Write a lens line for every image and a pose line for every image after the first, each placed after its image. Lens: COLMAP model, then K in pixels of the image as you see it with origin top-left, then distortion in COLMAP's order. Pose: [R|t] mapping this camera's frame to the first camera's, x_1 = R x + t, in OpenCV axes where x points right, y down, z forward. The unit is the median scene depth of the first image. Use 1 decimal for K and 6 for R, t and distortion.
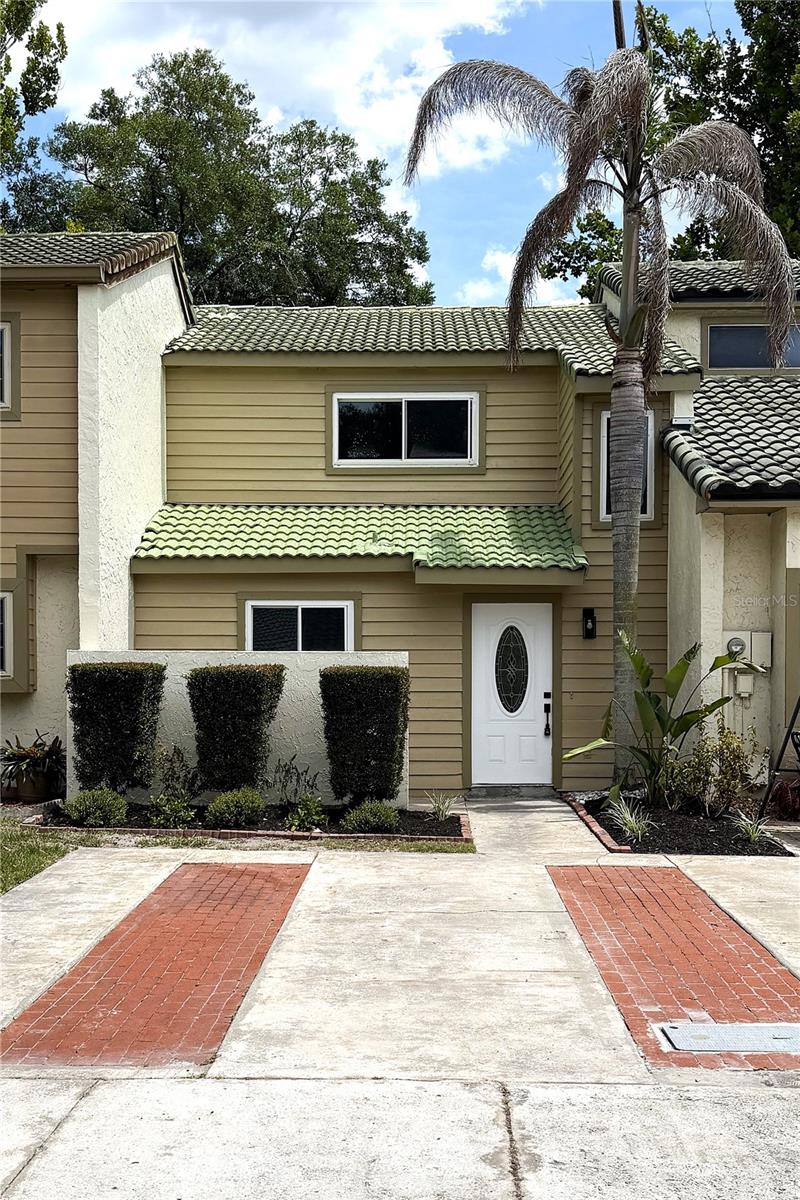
lens RADIAL K [[1173.0, 0, 400.0], [0, 1173.0, 600.0], [0, 0, 1]] dist [0.187945, -0.484962]
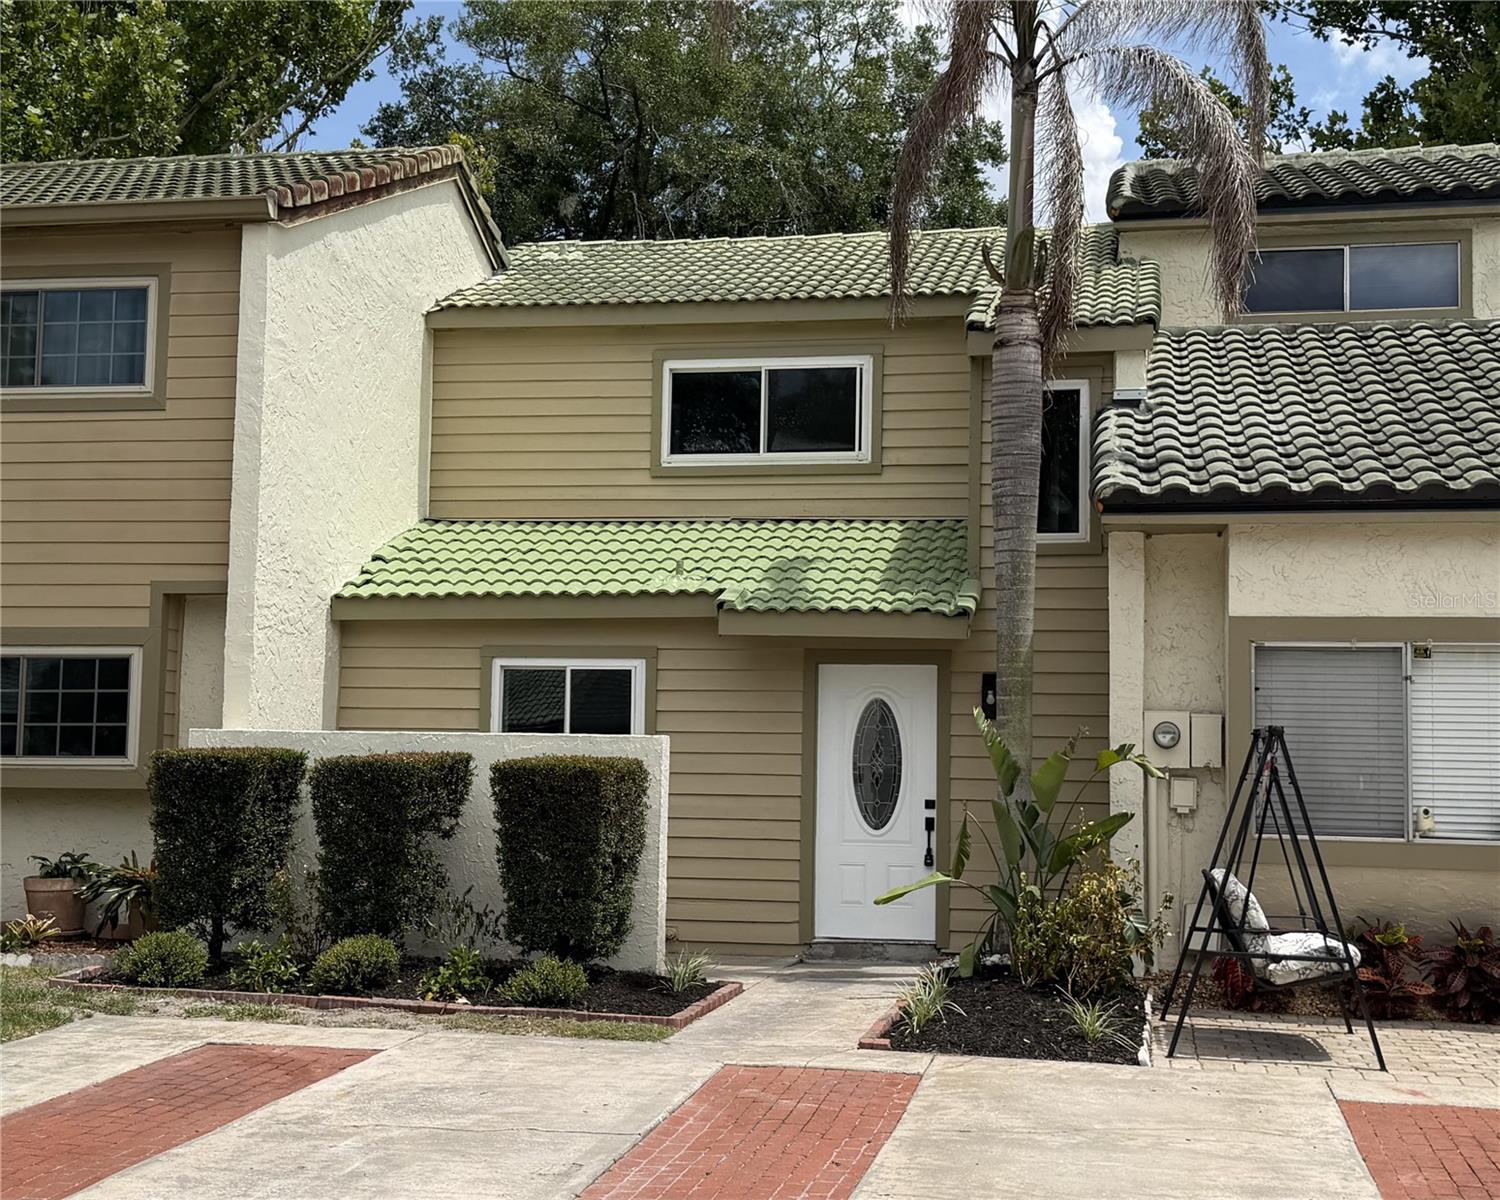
lens RADIAL K [[1726.0, 0, 750.3], [0, 1726.0, 518.7], [0, 0, 1]] dist [0.158494, -0.220251]
pose [[0.989231, -0.005307, -0.146266, 0.169505], [-0.006248, 0.996900, -0.078426, -0.002539], [0.146229, 0.078496, 0.986132, 0.005108]]
